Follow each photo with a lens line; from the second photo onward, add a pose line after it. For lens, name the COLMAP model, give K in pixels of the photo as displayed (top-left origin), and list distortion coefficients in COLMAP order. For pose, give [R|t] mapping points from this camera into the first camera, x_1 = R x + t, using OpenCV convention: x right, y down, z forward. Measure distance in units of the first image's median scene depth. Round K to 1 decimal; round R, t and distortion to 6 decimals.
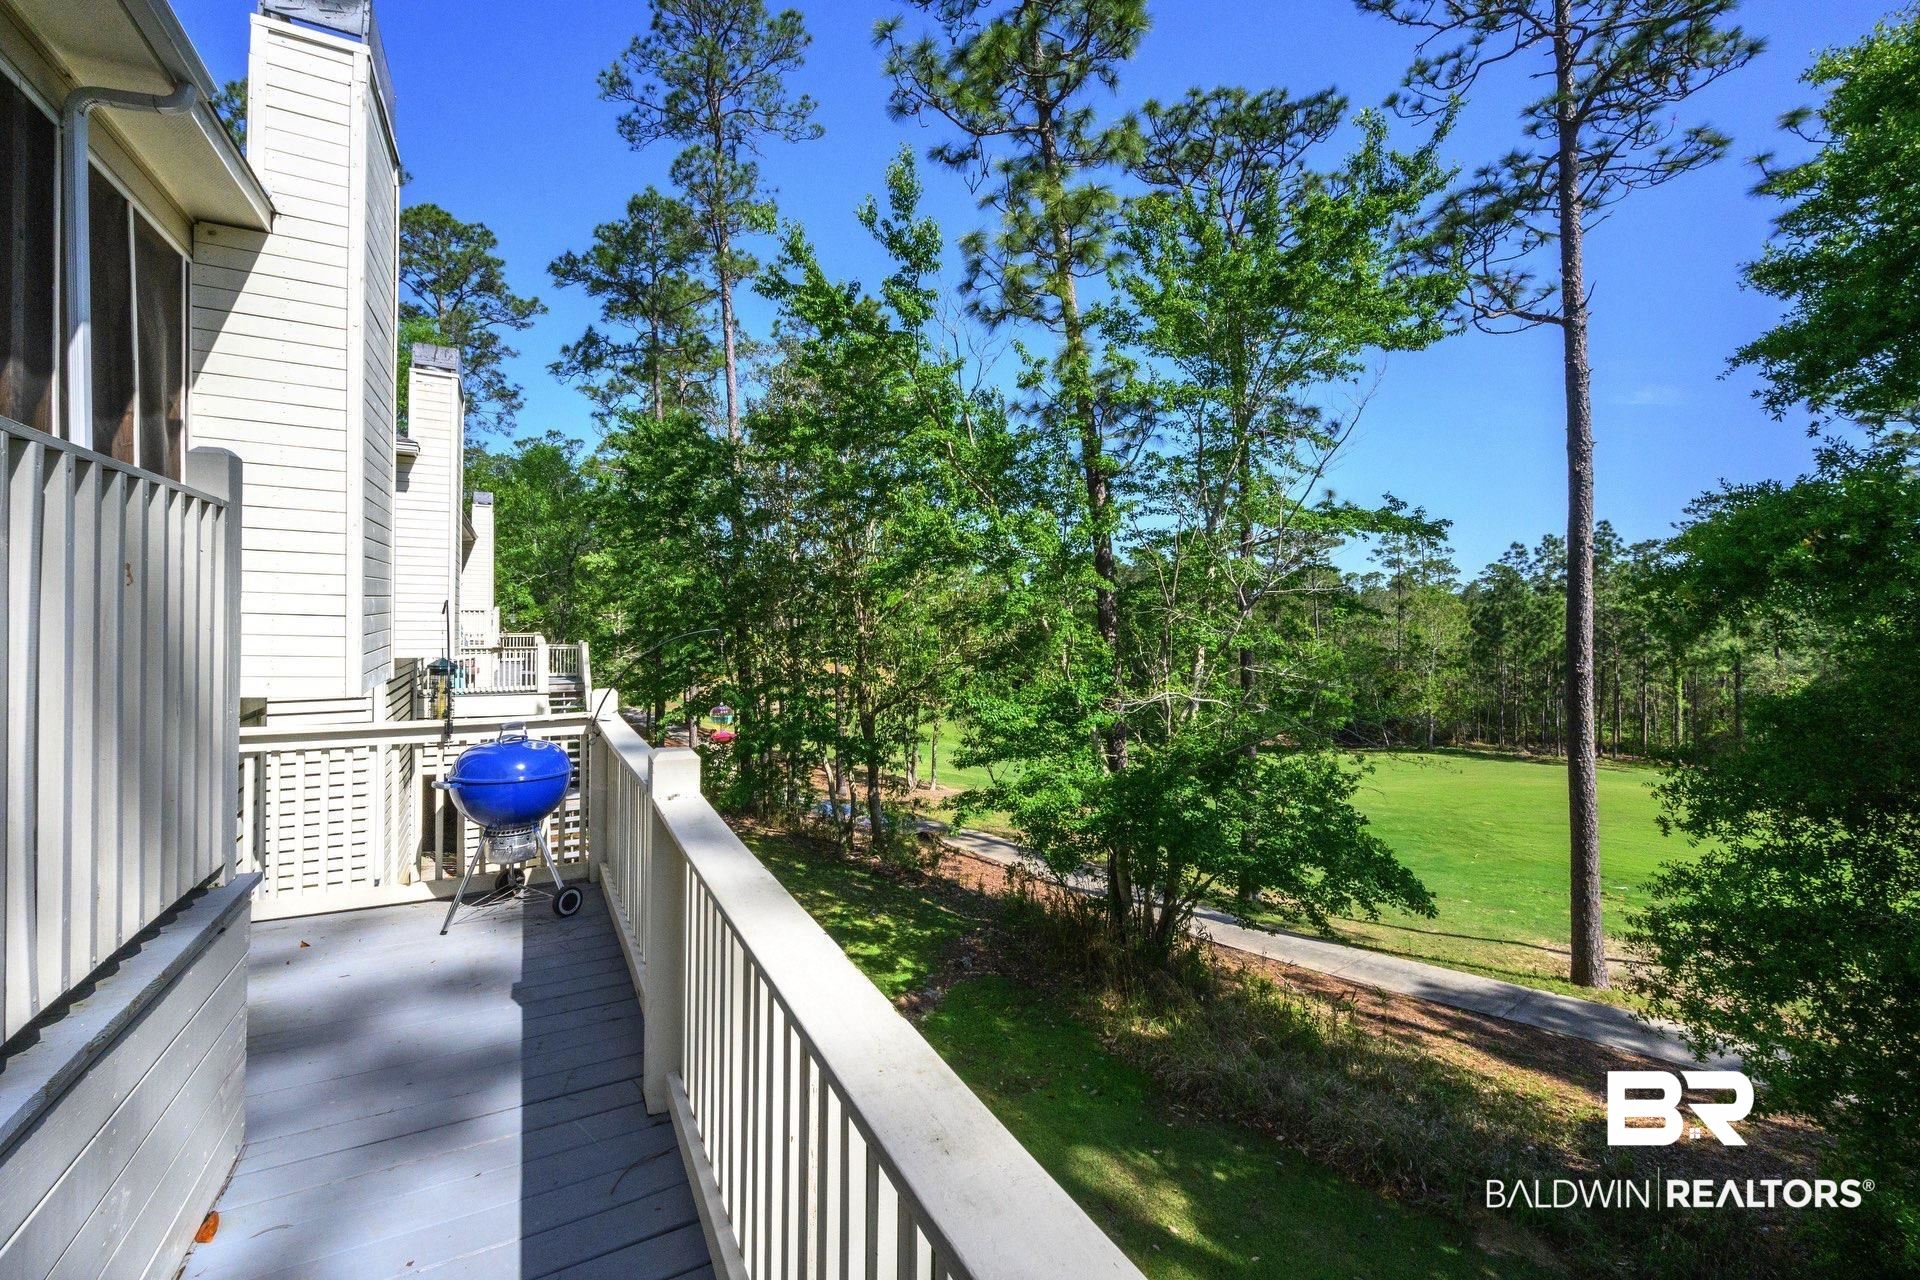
lens RADIAL K [[803.3, 0, 965.5], [0, 803.3, 651.8], [0, 0, 1]] dist [0.001725, -0.000119]
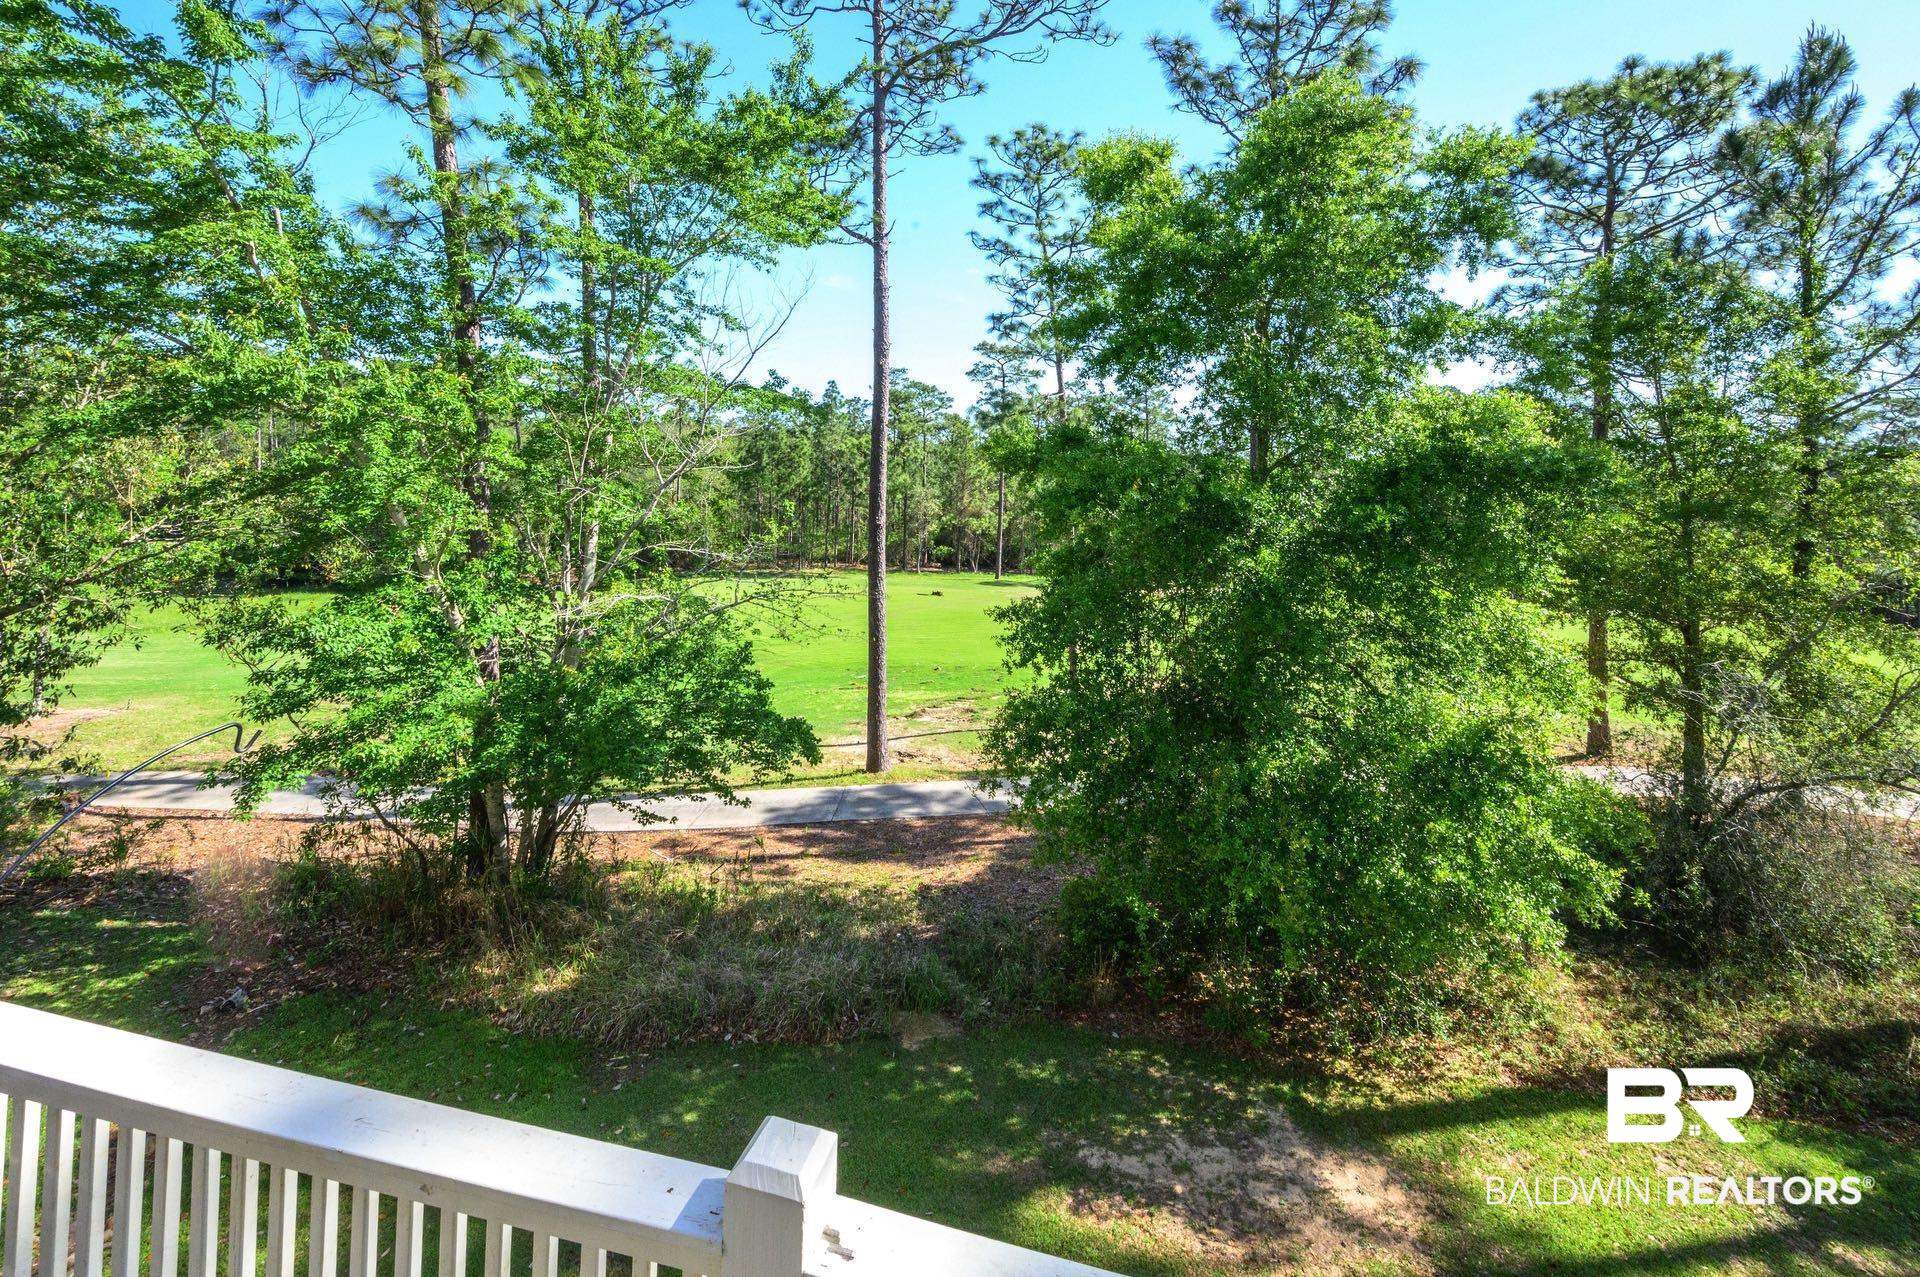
lens RADIAL K [[803.3, 0, 963.2], [0, 803.3, 470.7], [0, 0, 1]] dist [0.001725, -0.000119]
pose [[0.653104, 0.009431, 0.757210, -0.111181], [-0.006154, 0.999956, -0.007147, -0.054829], [-0.757243, 0.000008, 0.653133, 0.086803]]
